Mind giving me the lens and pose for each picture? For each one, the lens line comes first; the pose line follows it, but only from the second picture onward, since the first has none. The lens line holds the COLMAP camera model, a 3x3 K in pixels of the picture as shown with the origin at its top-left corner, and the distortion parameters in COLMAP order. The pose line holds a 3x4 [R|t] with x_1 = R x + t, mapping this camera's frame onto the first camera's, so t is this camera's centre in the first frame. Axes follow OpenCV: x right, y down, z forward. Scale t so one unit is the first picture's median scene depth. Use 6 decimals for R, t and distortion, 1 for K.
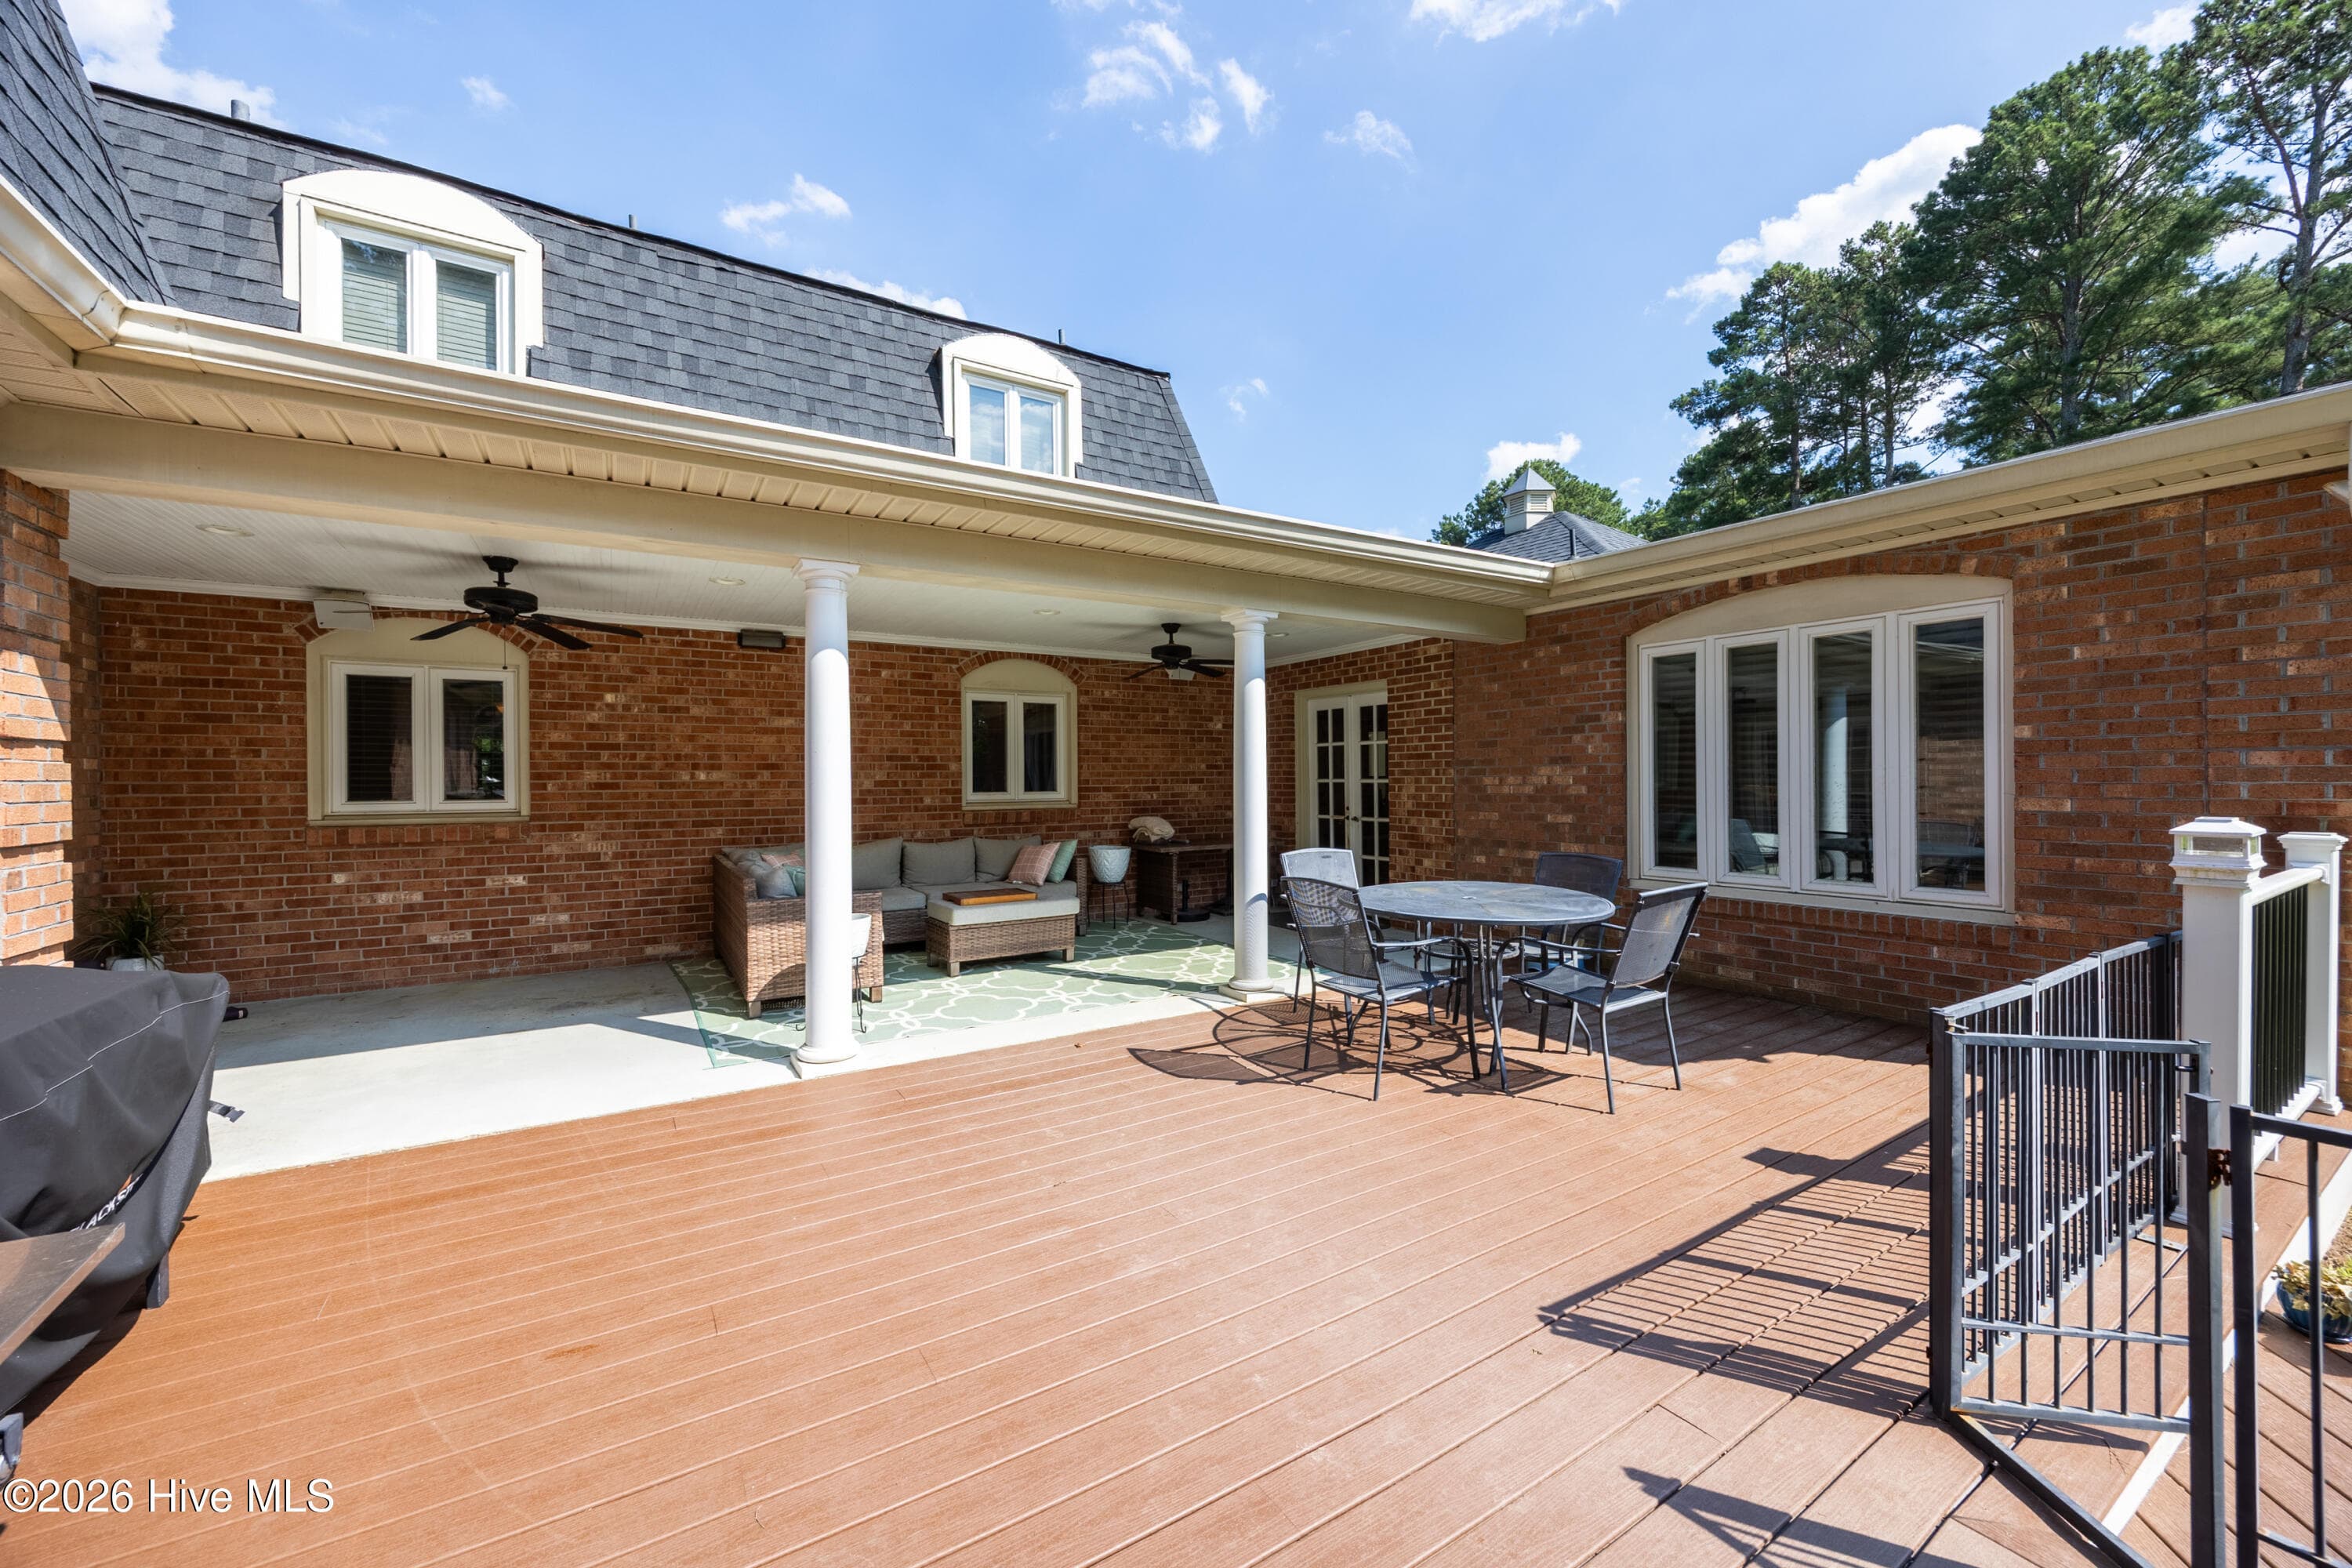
lens RADIAL K [[920.3, 0, 1189.4], [0, 920.3, 782.0], [0, 0, 1]] dist [0.002937, -0.000702]
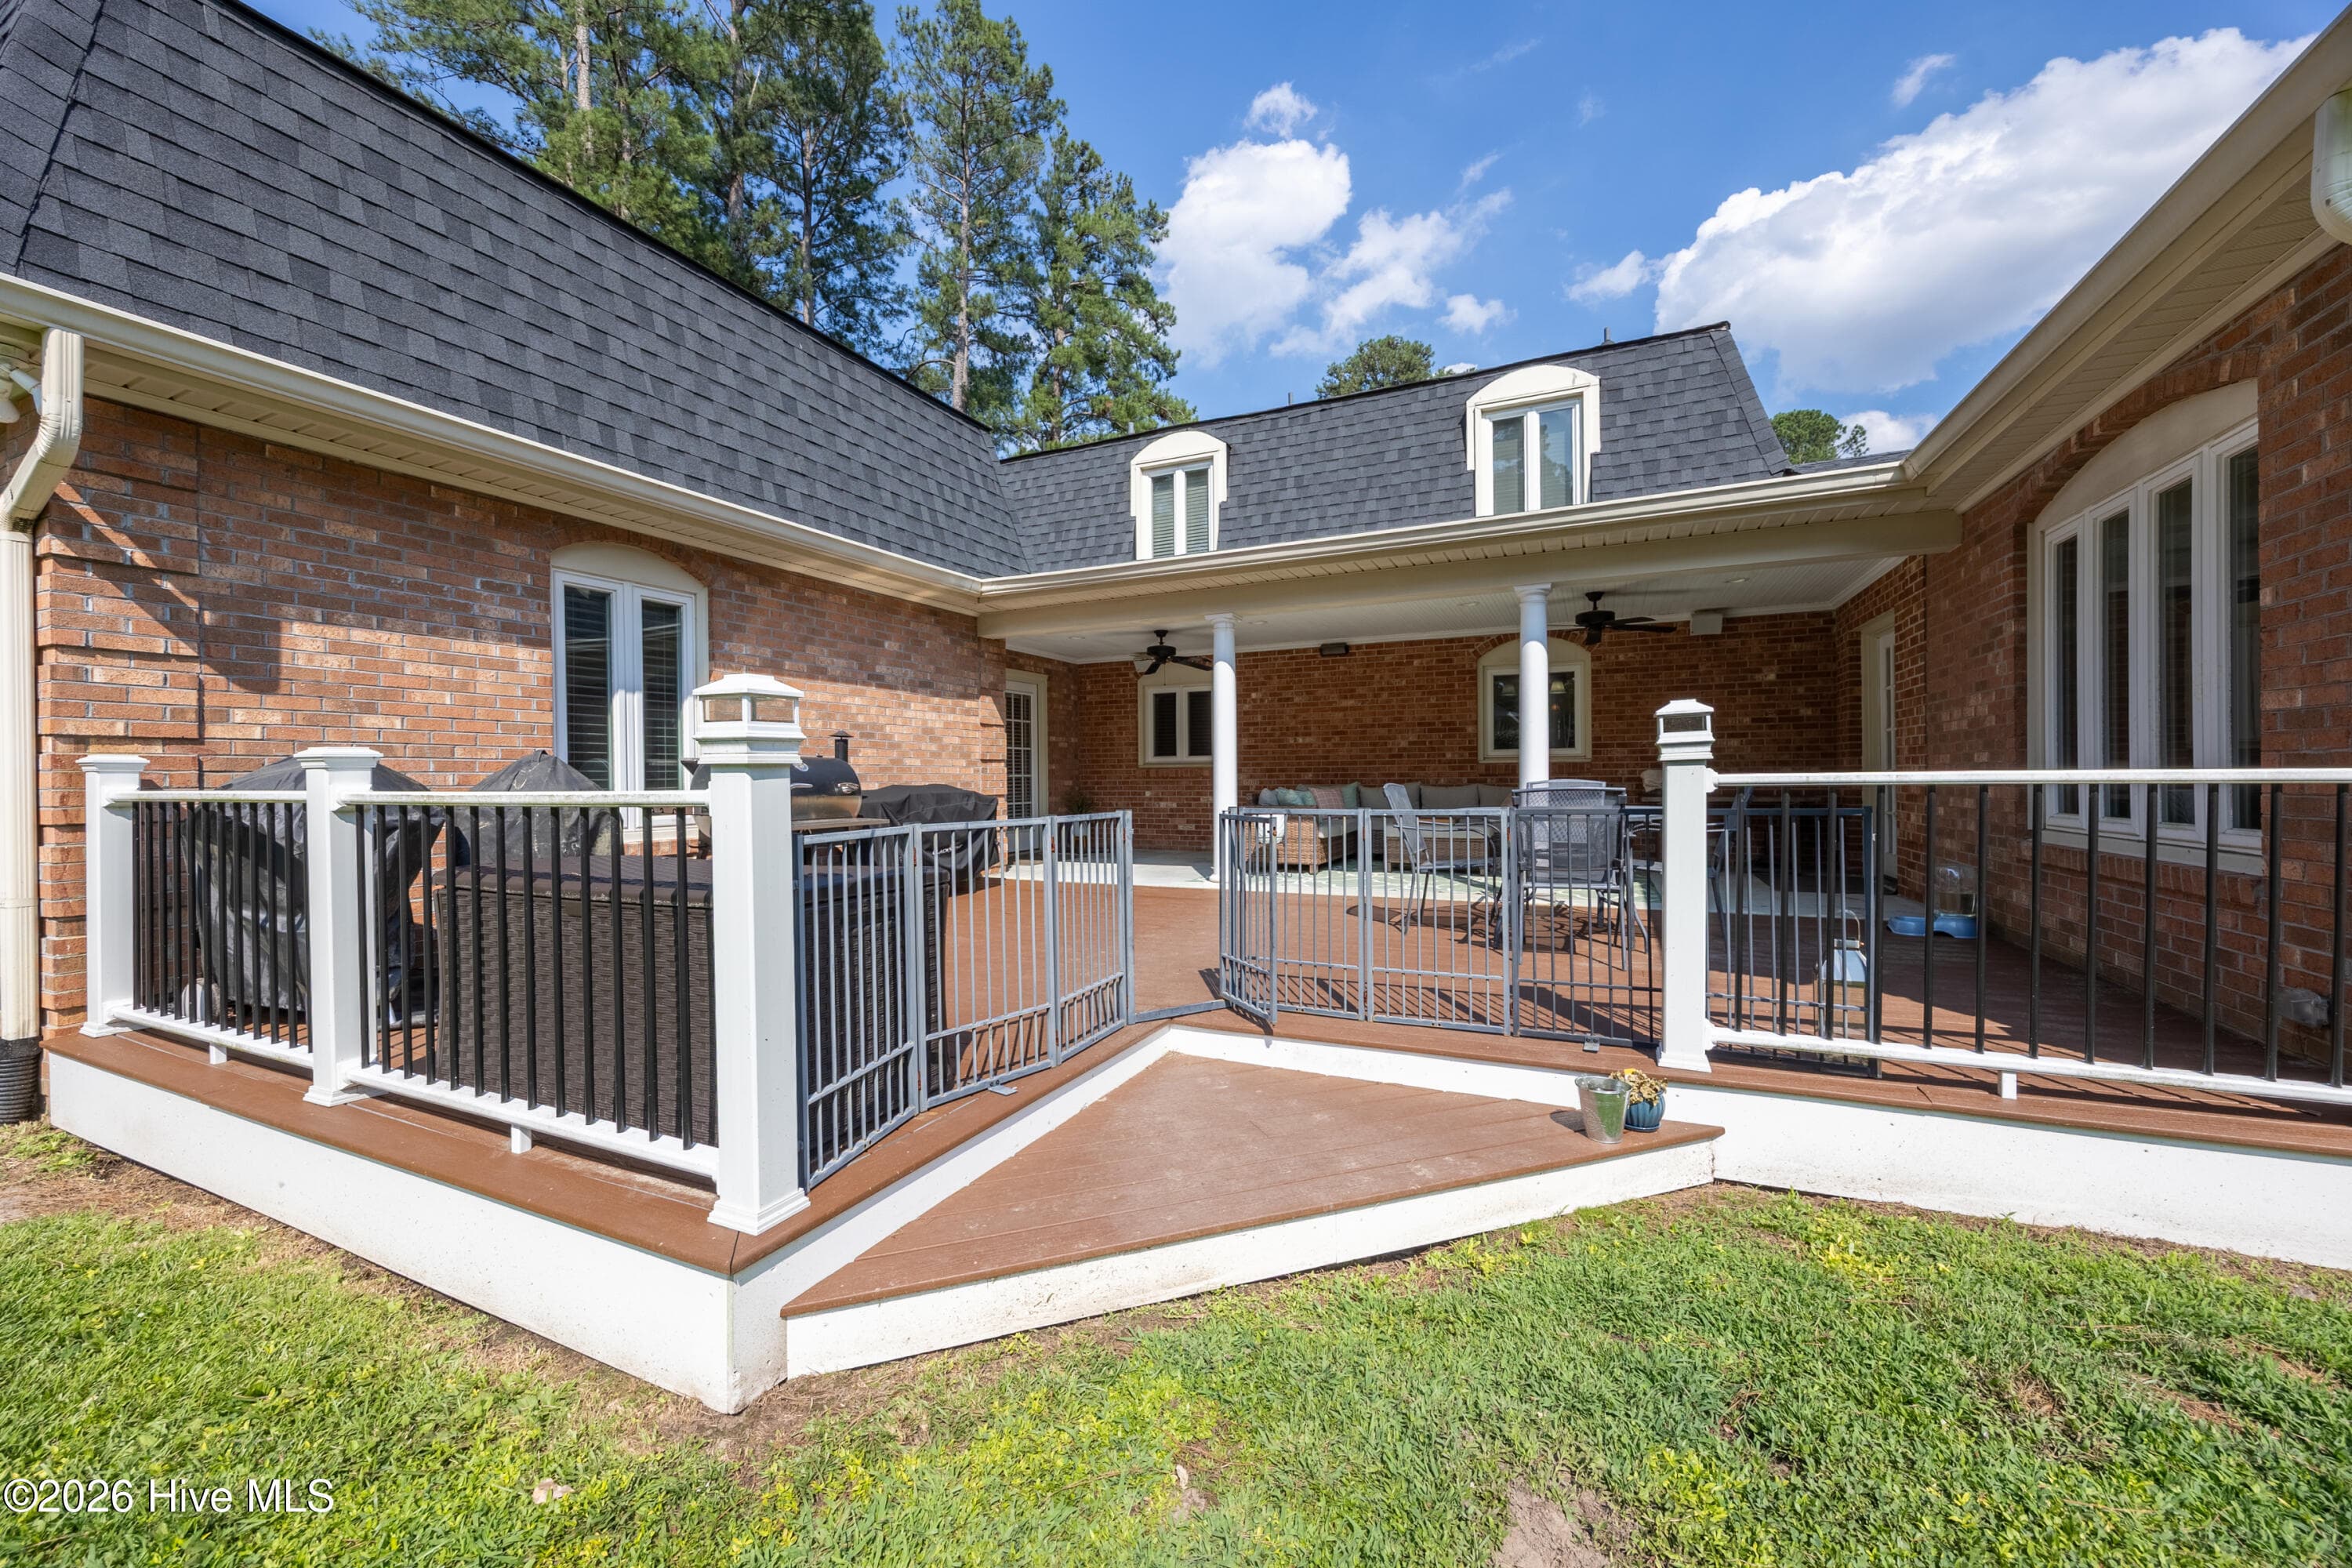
lens RADIAL K [[920.3, 0, 1158.0], [0, 920.3, 782.5], [0, 0, 1]] dist [0.002937, -0.000702]
pose [[0.530248, 0.006877, -0.847814, 0.681168], [0.003227, 0.999943, 0.010129, 0.049335], [0.847836, -0.008107, 0.530196, -0.052456]]
